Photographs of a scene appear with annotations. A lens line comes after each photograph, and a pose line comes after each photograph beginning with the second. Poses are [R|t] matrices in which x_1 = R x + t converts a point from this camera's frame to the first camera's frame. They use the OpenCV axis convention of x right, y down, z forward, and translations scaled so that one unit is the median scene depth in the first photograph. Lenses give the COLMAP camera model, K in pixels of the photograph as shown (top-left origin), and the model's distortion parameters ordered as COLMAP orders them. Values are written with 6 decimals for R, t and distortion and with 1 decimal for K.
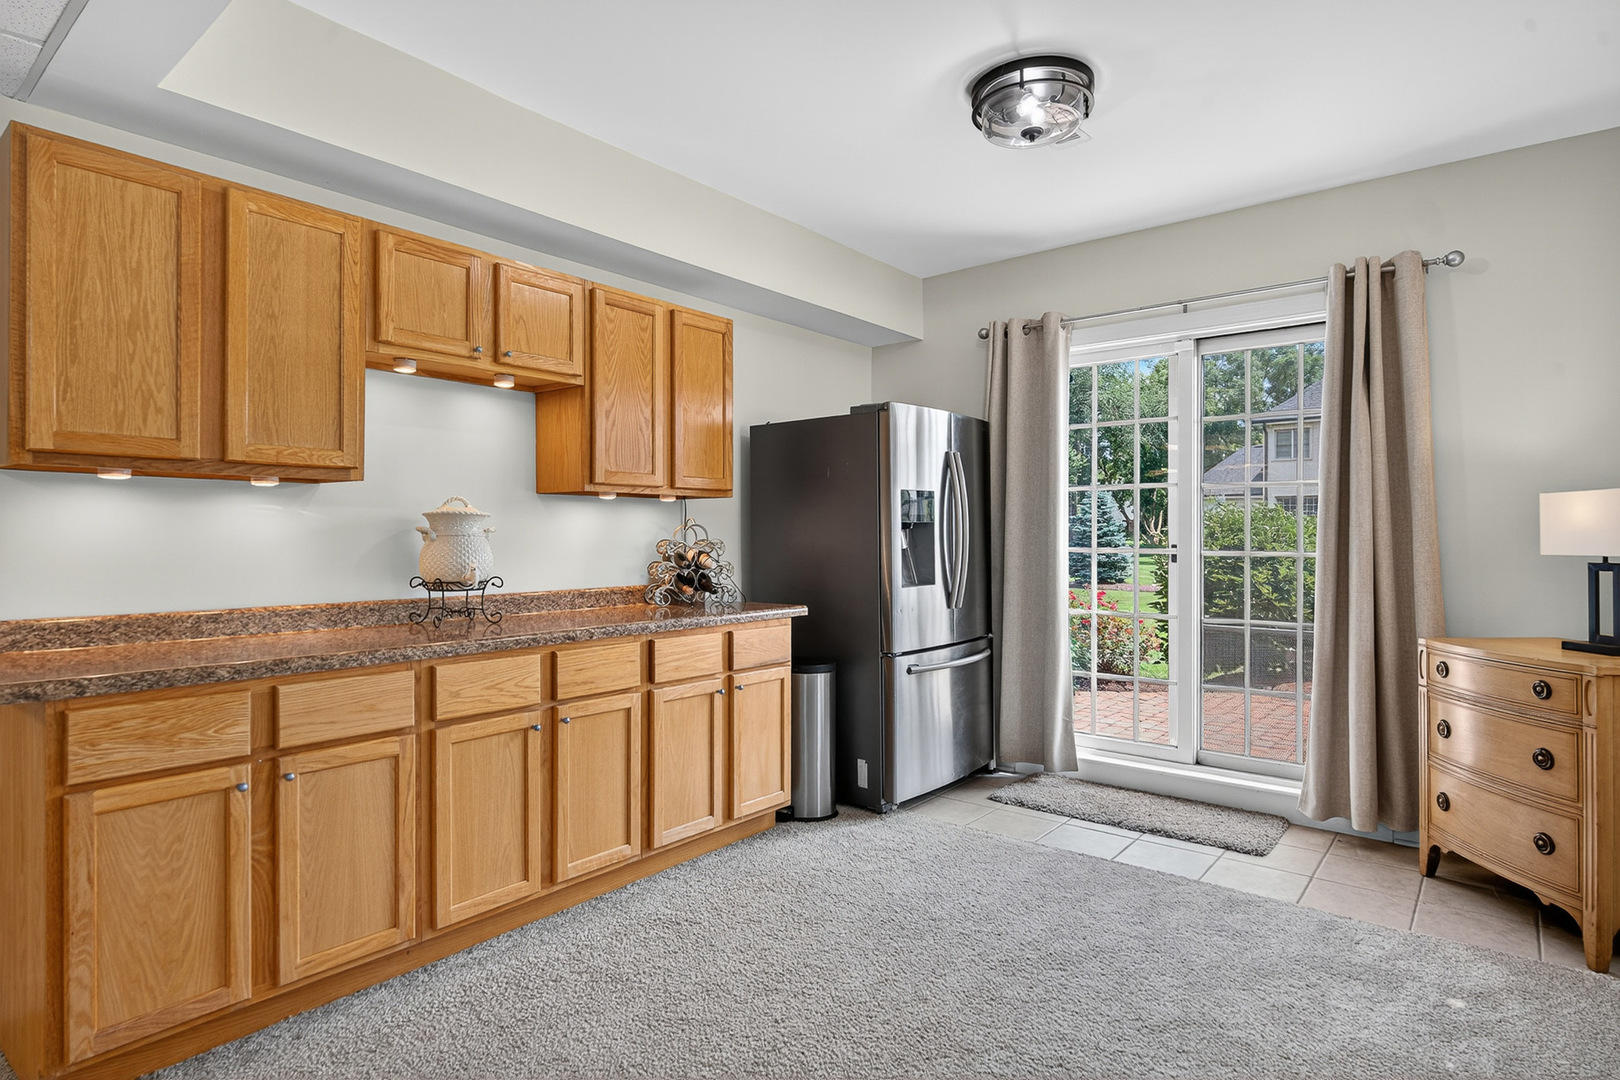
lens RADIAL K [[862.4, 0, 813.1], [0, 862.4, 538.0], [0, 0, 1]] dist [-0.000499, 0.000022]
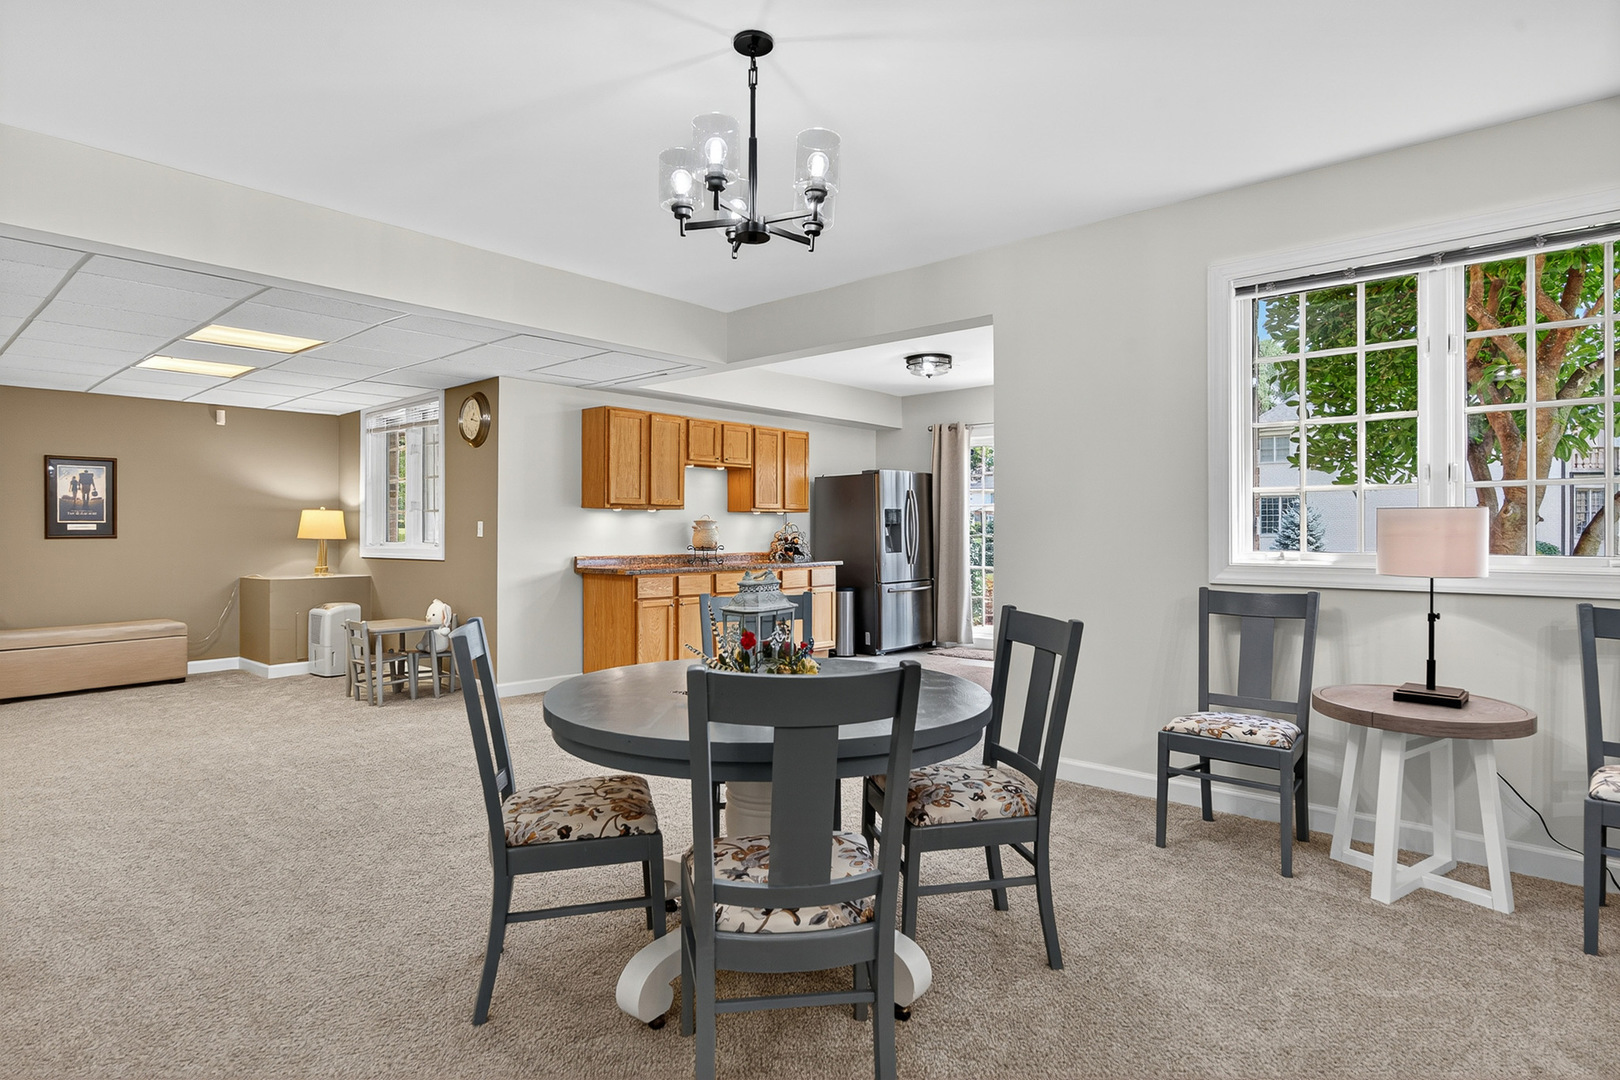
lens RADIAL K [[862.4, 0, 809.5], [0, 862.4, 537.1], [0, 0, 1]] dist [-0.000499, 0.000022]
pose [[0.999196, -0.001196, -0.040066, -0.002826], [0.001345, 0.999992, 0.003711, 0.008072], [0.040061, -0.003762, 0.999190, -1.208709]]
